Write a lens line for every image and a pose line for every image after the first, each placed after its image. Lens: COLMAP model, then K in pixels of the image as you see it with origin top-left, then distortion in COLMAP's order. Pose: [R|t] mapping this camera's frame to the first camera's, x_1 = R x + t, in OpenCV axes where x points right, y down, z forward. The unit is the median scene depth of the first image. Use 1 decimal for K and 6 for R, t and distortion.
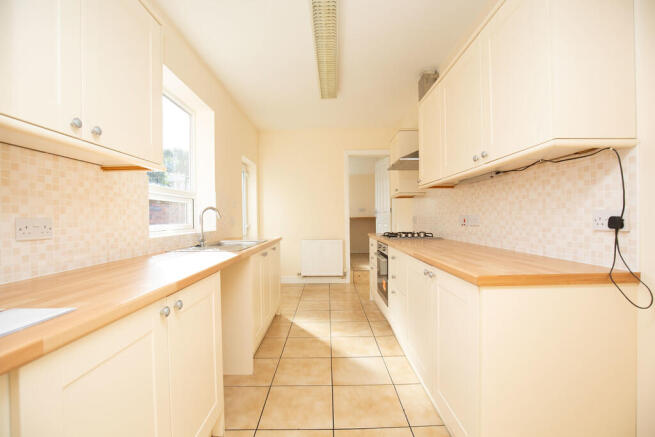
lens RADIAL K [[297.2, 0, 327.5], [0, 297.2, 218.5], [0, 0, 1]] dist [-0.030972, -0.000247]
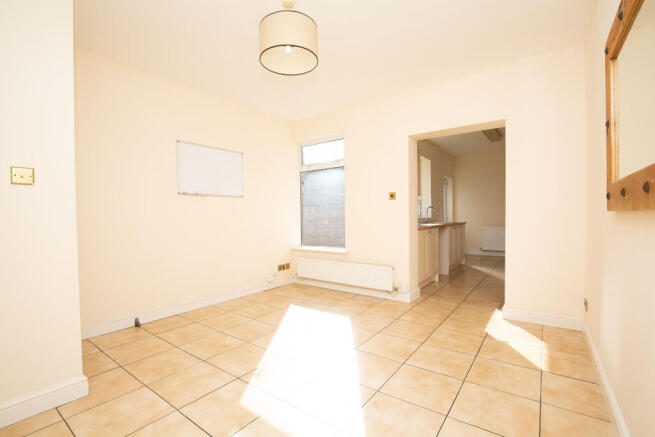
lens RADIAL K [[297.2, 0, 327.5], [0, 297.2, 218.5], [0, 0, 1]] dist [-0.030972, -0.000247]
pose [[0.801036, 0.011844, -0.598500, 0.210367], [-0.004940, 0.999901, 0.013175, 0.019620], [0.598596, -0.007597, 0.801015, -0.813883]]
